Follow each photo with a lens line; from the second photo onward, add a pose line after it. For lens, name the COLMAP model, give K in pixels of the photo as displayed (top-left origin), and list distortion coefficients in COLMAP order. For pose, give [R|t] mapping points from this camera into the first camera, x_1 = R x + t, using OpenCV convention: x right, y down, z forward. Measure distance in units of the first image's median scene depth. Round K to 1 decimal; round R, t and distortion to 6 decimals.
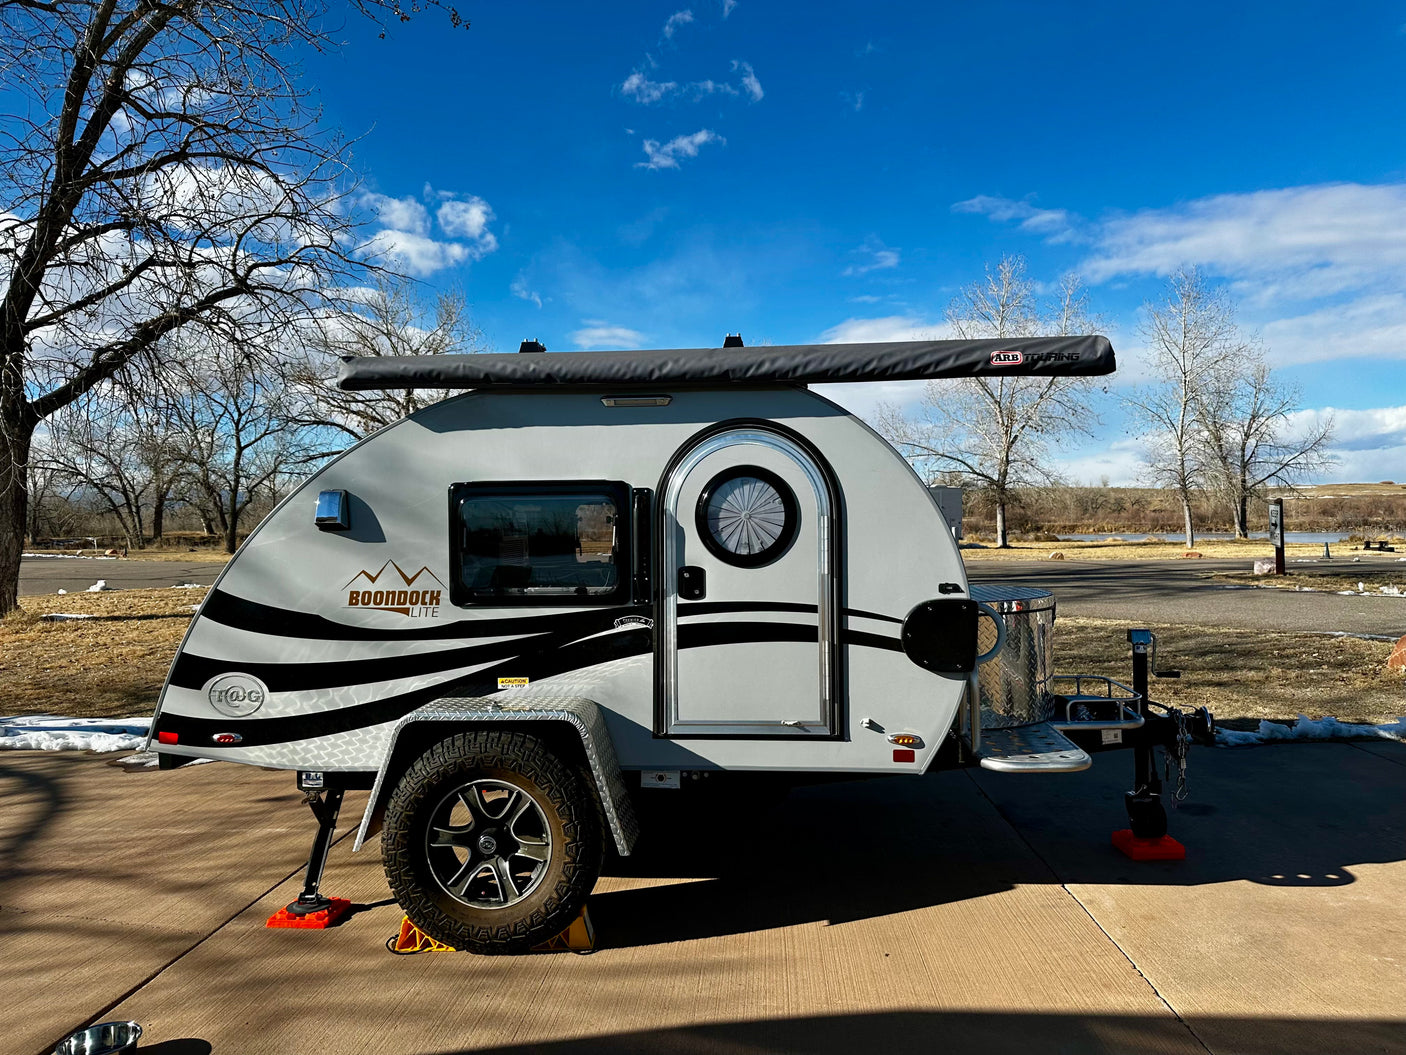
lens RADIAL K [[984.8, 0, 703.0], [0, 984.8, 527.5], [0, 0, 1]] dist [0.023591, -0.002009]
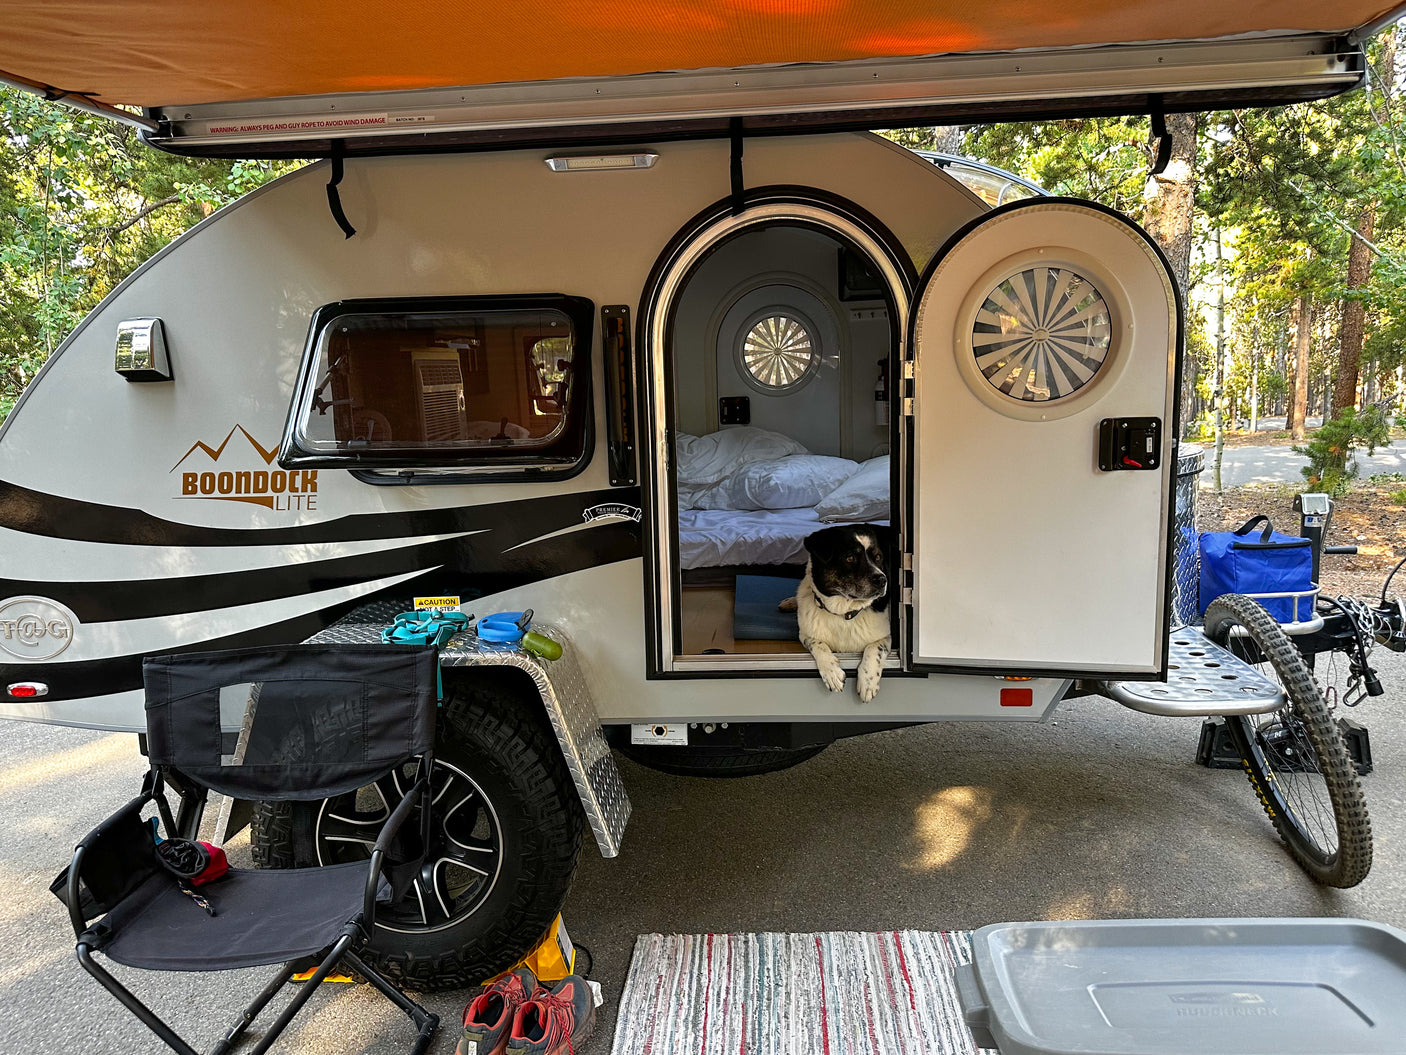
lens RADIAL K [[984.8, 0, 703.0], [0, 984.8, 527.5], [0, 0, 1]] dist [0.023591, -0.002009]
pose [[0.999652, -0.025105, 0.008128, -0.014339], [0.023632, 0.988762, 0.147615, 0.010619], [-0.011742, -0.147372, 0.989011, 0.338992]]
